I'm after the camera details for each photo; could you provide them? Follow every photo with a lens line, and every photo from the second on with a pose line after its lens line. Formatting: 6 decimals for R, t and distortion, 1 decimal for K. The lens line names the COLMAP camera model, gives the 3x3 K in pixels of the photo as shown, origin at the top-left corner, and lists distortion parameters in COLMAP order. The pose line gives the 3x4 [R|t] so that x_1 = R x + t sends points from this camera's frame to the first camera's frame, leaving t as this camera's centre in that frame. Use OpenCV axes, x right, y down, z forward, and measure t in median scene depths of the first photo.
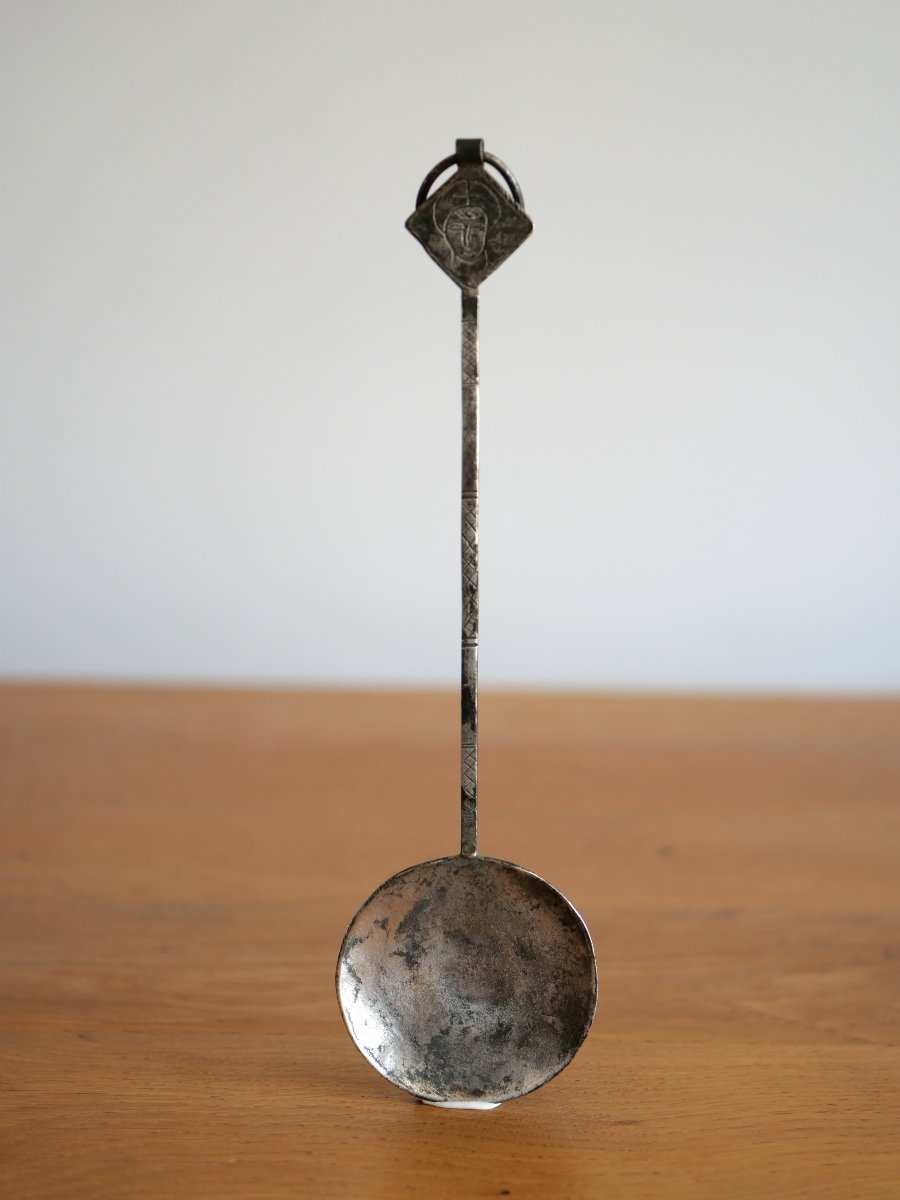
lens RADIAL K [[2087.8, 0, 450.0], [0, 2087.8, 600.0], [0, 0, 1]] dist [0.001441, -0.066333]
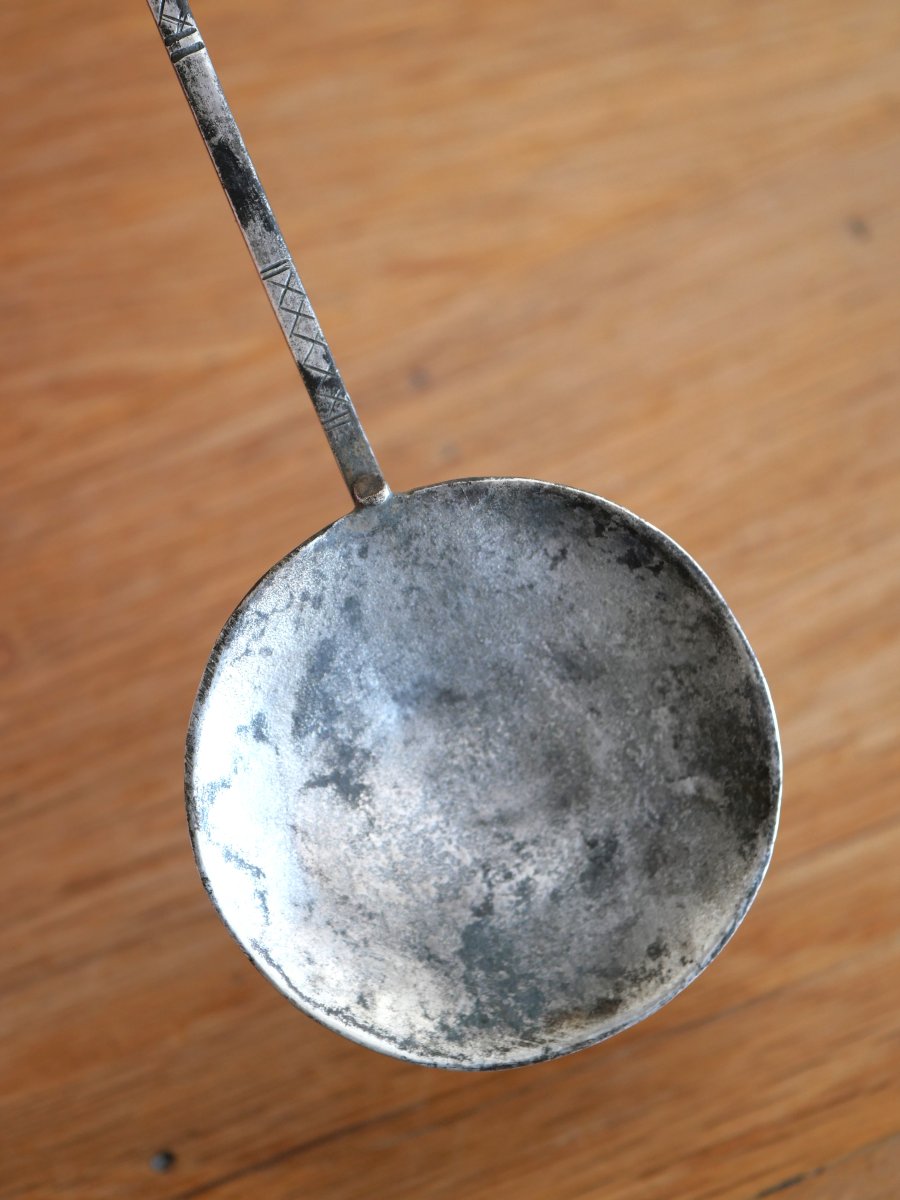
lens RADIAL K [[2087.8, 0, 450.0], [0, 2087.8, 600.0], [0, 0, 1]] dist [0.001441, -0.066333]
pose [[0.917476, -0.386516, 0.094038, -0.025379], [0.394280, 0.914942, -0.086170, 0.183072], [-0.052733, 0.116137, 0.991832, 0.557145]]
